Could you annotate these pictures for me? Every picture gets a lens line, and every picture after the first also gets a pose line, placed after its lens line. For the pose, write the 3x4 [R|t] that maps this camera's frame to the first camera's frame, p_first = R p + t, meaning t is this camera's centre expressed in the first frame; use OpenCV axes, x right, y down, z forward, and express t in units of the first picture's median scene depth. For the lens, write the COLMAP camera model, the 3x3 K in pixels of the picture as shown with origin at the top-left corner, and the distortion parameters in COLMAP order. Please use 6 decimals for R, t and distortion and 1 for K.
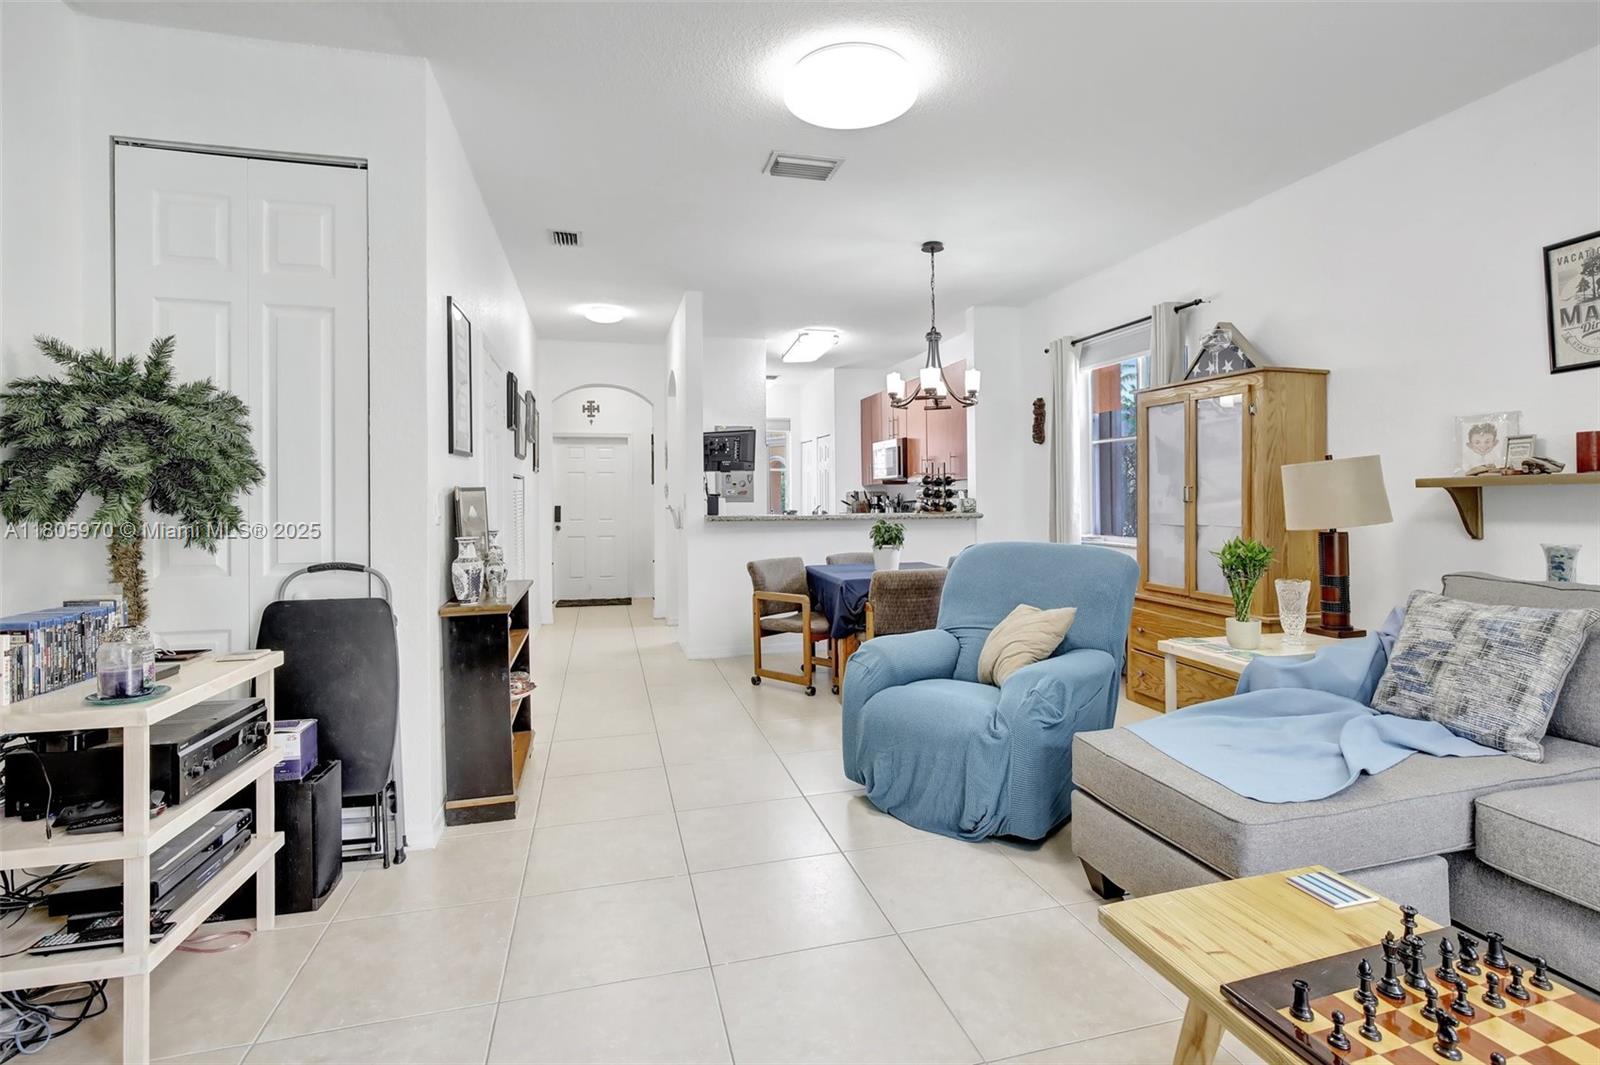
lens RADIAL K [[764.4, 0, 810.6], [0, 764.4, 506.9], [0, 0, 1]] dist [-0.003948, 0.000044]
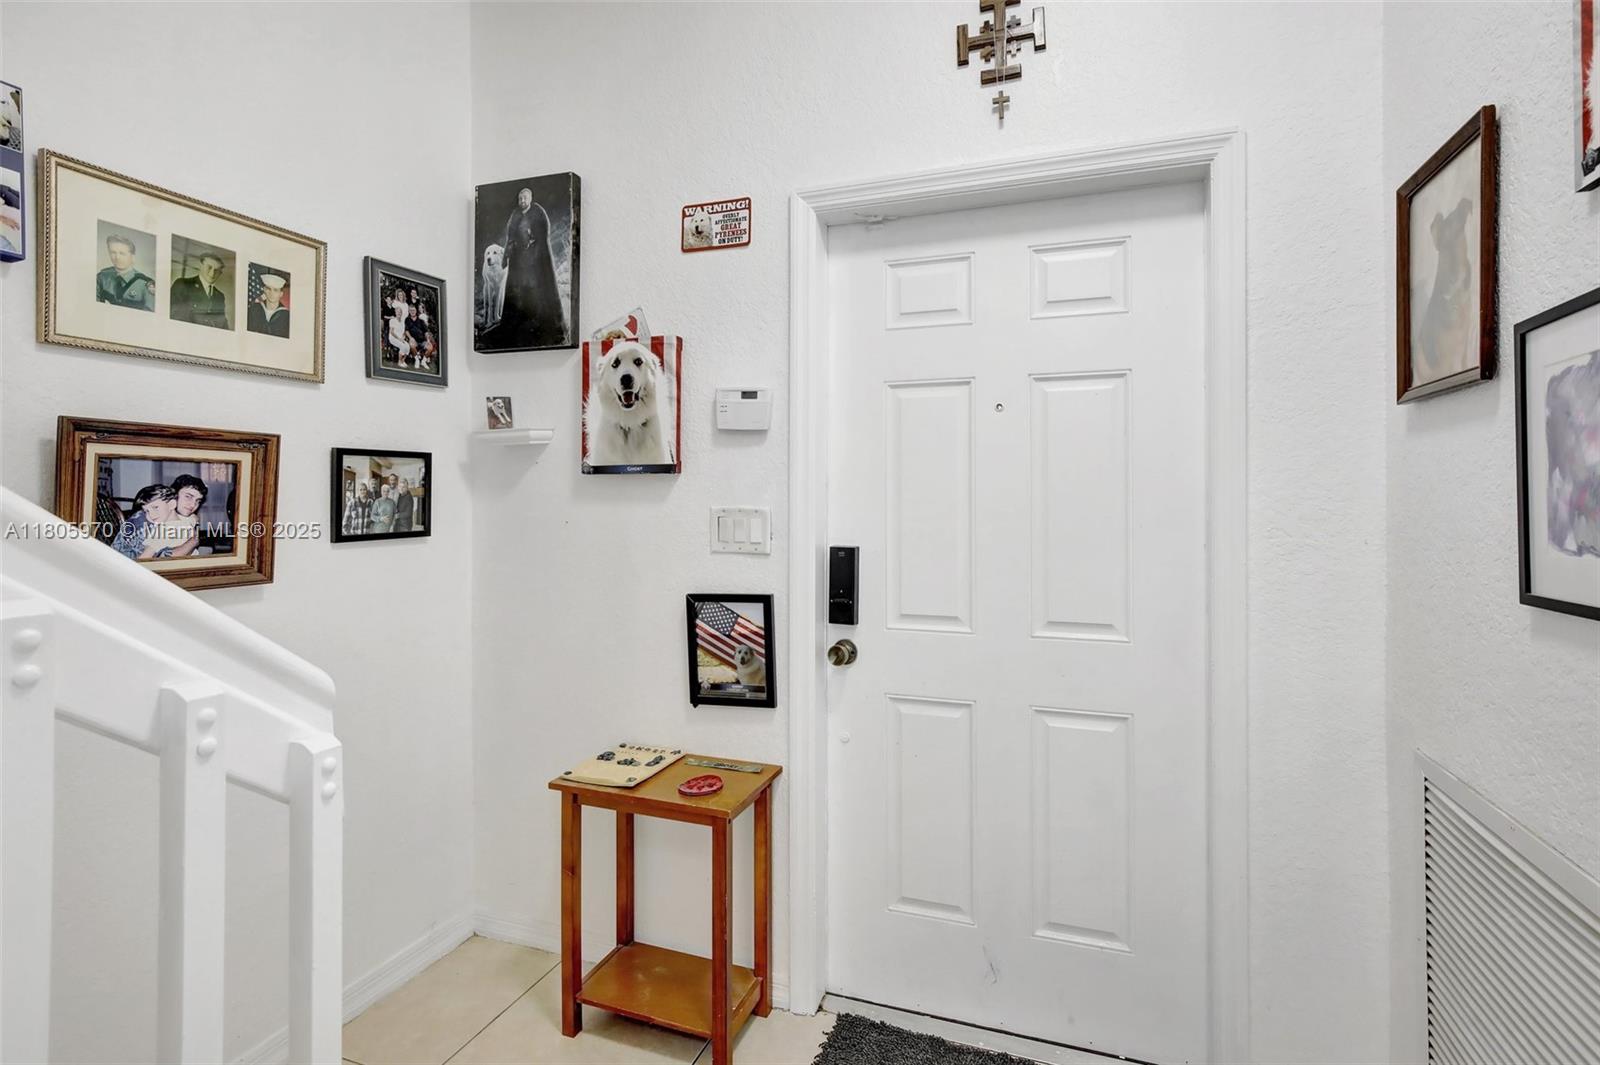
lens RADIAL K [[793.4, 0, 800.5], [0, 793.4, 487.0], [0, 0, 1]] dist [-0.001444, 0.000019]
pose [[0.822193, -0.001887, -0.569206, -0.364870], [-0.007744, 0.999865, -0.014501, -0.023785], [0.569156, 0.016331, 0.822067, 1.368933]]
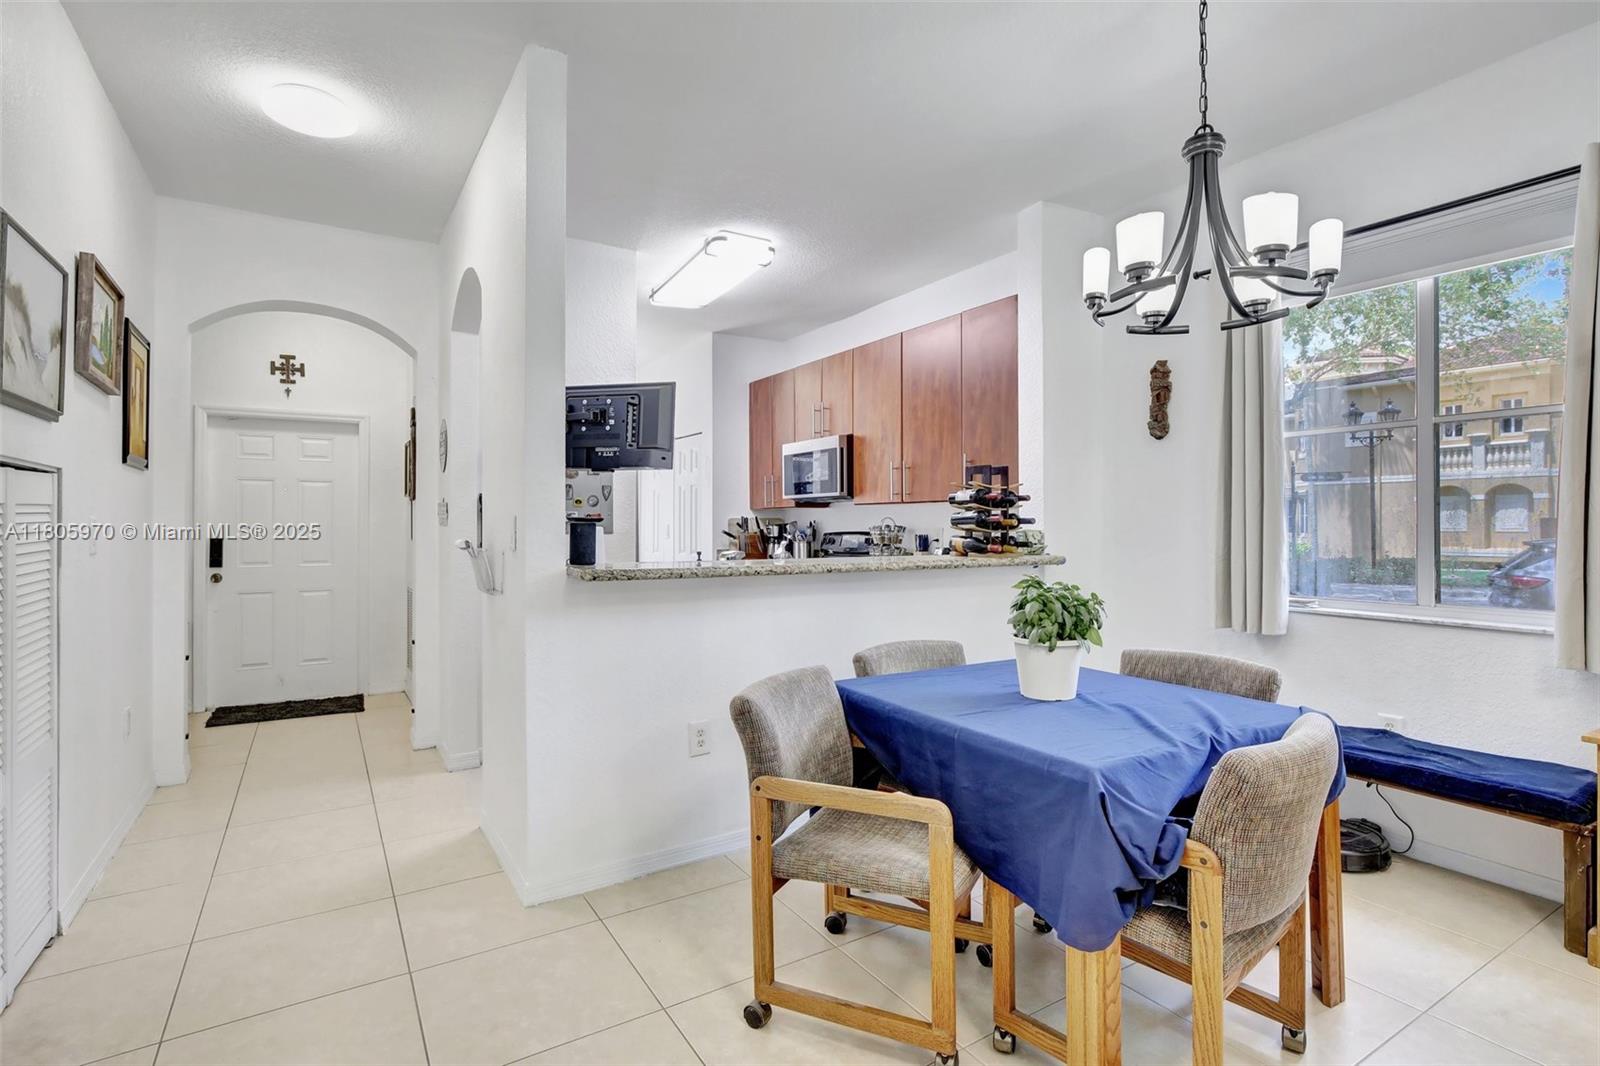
lens RADIAL K [[782.5, 0, 821.9], [0, 782.5, 525.1], [0, 0, 1]] dist [-0.002548, 0.000564]
pose [[0.953060, 0.007358, 0.302692, -0.138170], [-0.002989, 0.999885, -0.014895, -0.006313], [-0.302767, 0.013291, 0.952972, 0.540835]]
